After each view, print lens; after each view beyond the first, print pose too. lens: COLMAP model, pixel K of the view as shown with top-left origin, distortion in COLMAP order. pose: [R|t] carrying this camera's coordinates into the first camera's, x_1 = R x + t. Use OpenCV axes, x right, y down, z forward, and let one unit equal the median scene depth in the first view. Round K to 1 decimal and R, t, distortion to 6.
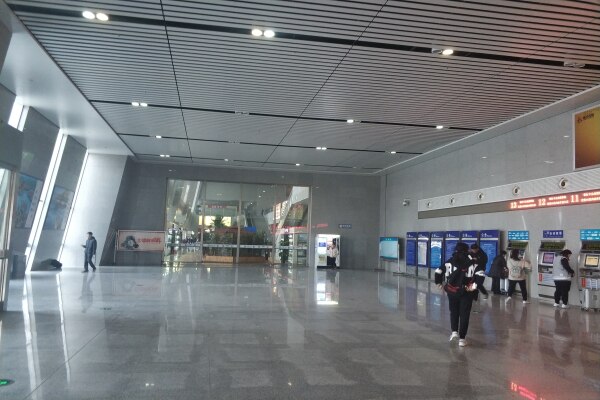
lens RADIAL K [[494.6, 0, 300.0], [0, 494.6, 200.0], [0, 0, 1]] dist [-0.001582, 0.001334]
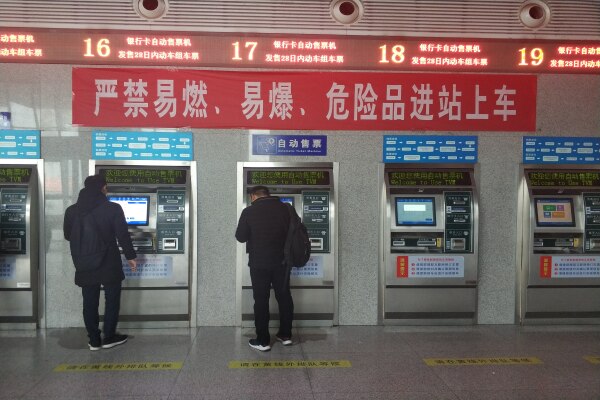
lens RADIAL K [[990.2, 0, 300.0], [0, 990.2, 200.0], [0, 0, 1]] dist [0.025858, 0.042705]
pose [[0.081810, -0.039439, 0.995867, -0.223006], [-0.086795, 0.995139, 0.046540, 0.081499], [-0.992861, -0.090244, 0.077989, 1.015240]]
